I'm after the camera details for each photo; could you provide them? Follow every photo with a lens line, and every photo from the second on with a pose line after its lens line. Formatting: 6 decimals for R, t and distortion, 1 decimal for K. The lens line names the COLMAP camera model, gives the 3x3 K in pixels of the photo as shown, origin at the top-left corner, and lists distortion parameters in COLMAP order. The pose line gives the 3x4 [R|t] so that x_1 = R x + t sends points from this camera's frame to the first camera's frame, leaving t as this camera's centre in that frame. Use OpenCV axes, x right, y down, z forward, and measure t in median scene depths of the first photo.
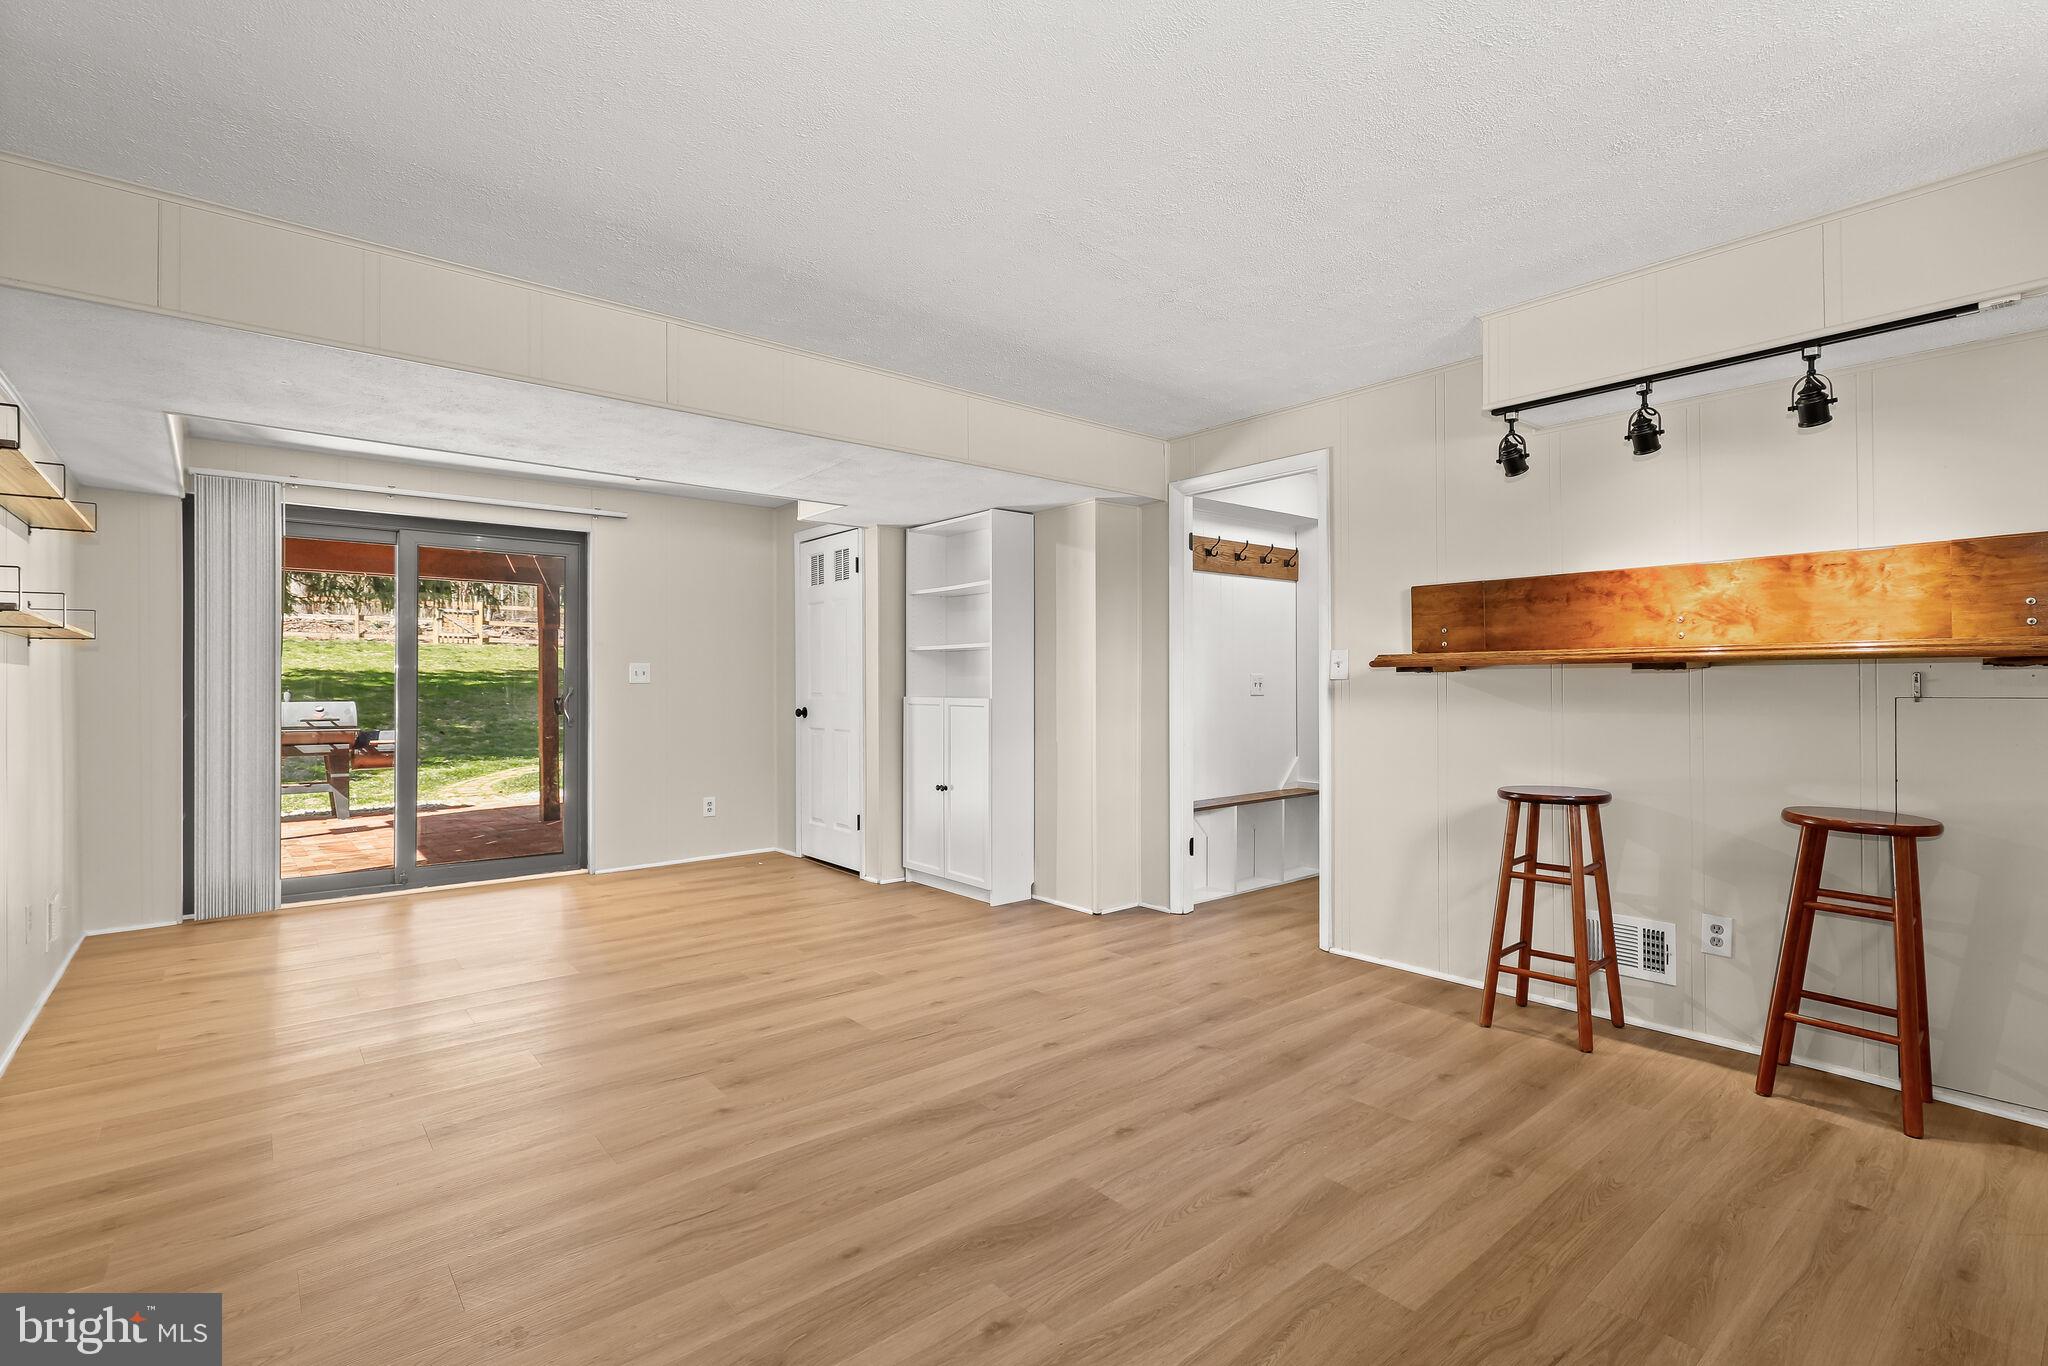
lens RADIAL K [[934.2, 0, 1033.7], [0, 934.2, 677.1], [0, 0, 1]] dist [0.008125, 0.001181]
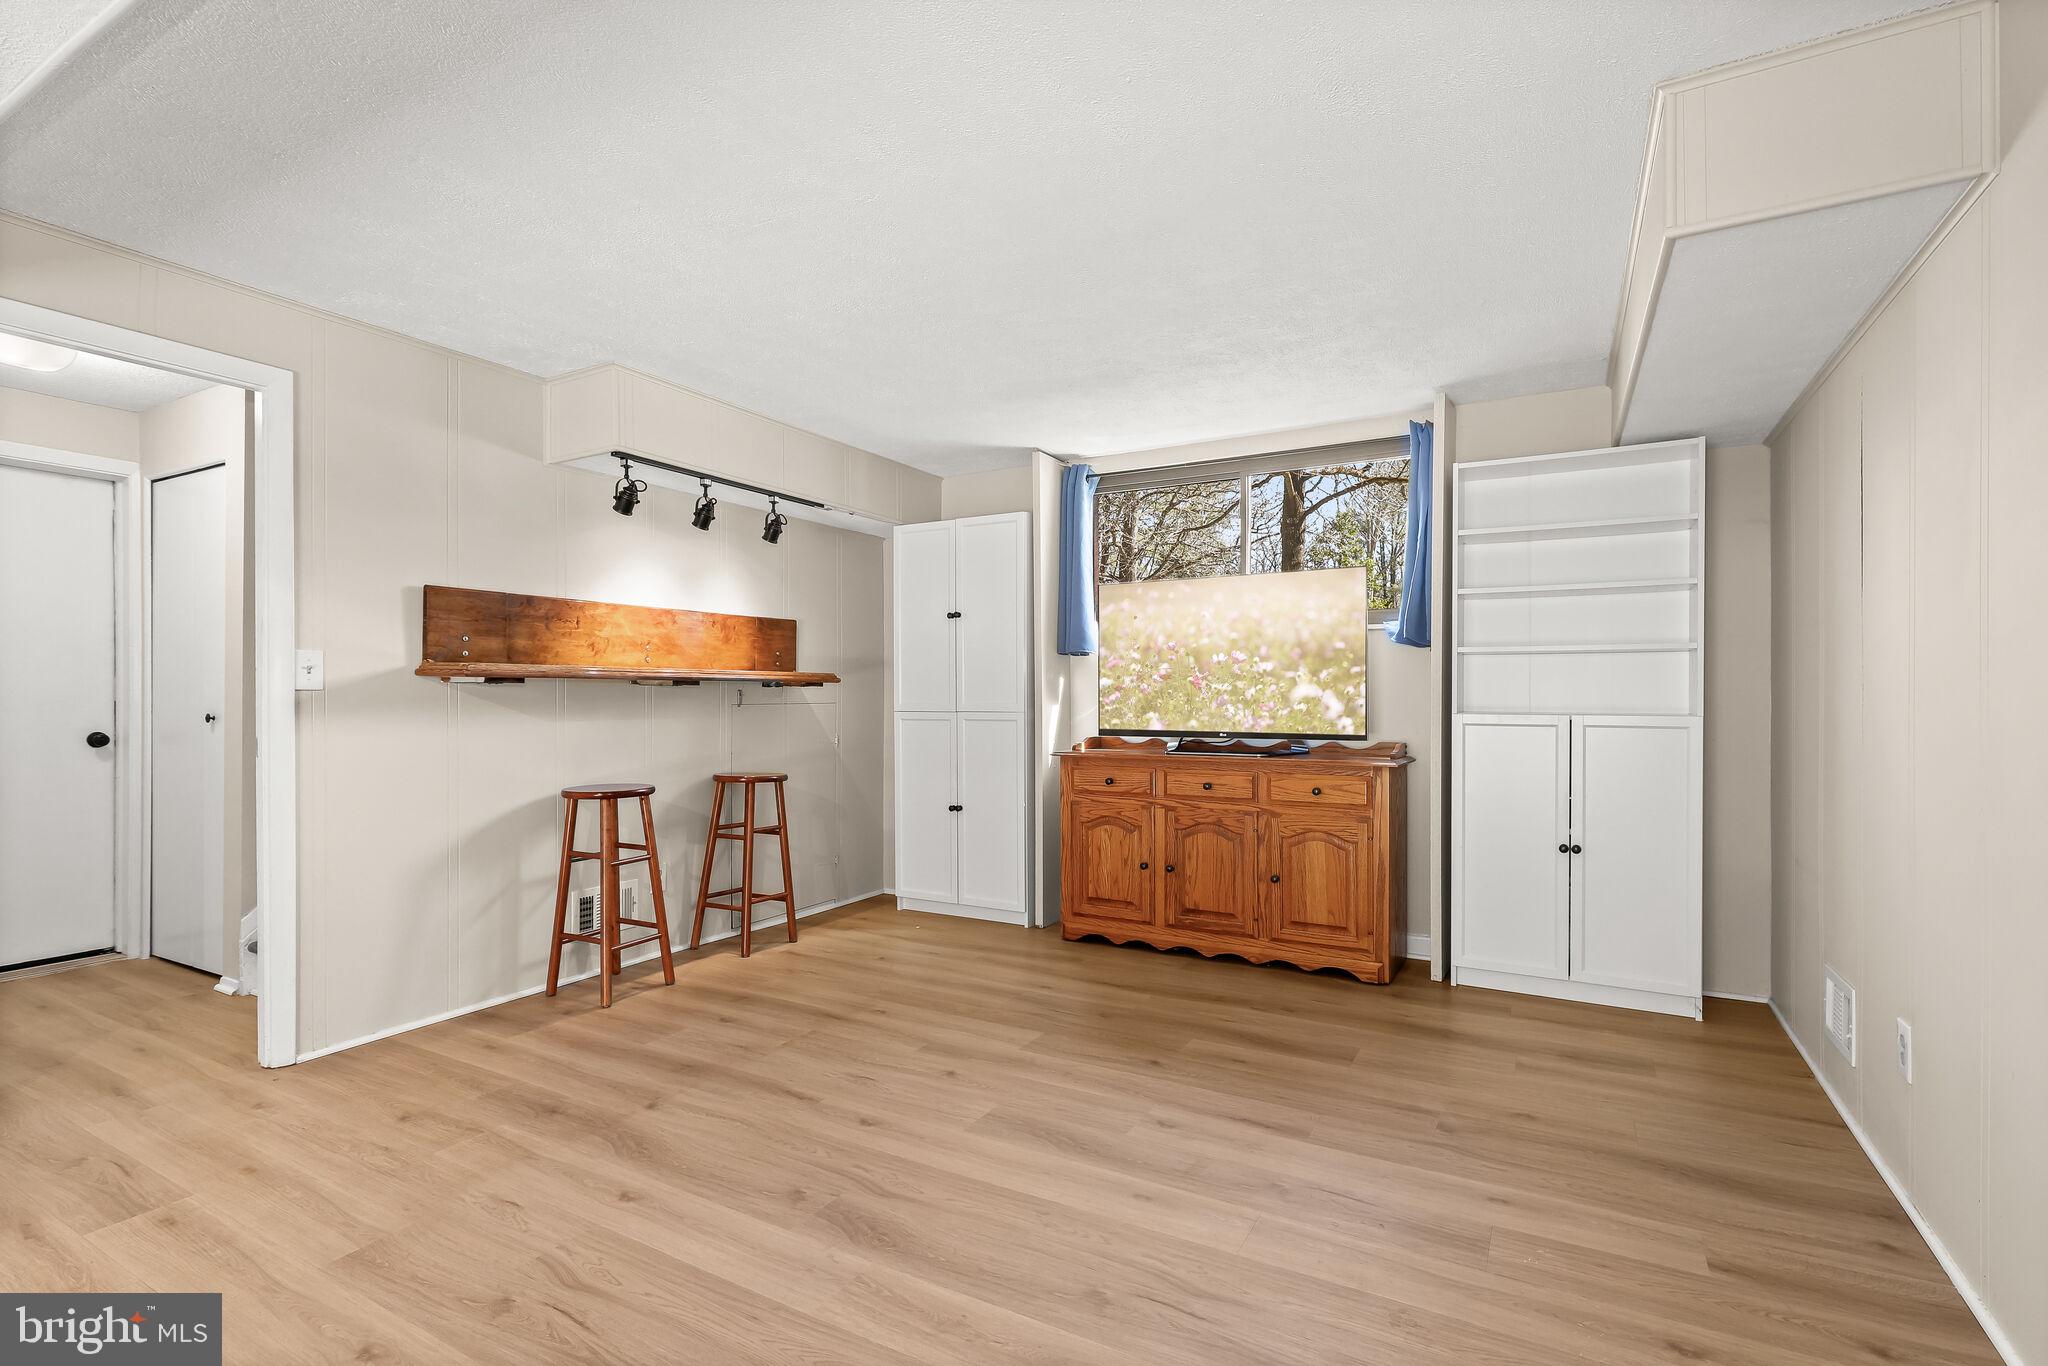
lens RADIAL K [[934.2, 0, 1031.3], [0, 934.2, 695.1], [0, 0, 1]] dist [0.008125, 0.001181]
pose [[-0.337925, 0.005546, 0.941157, -0.727972], [-0.003641, 0.999967, -0.007200, 0.012989], [-0.941166, -0.005860, -0.337894, 0.909359]]
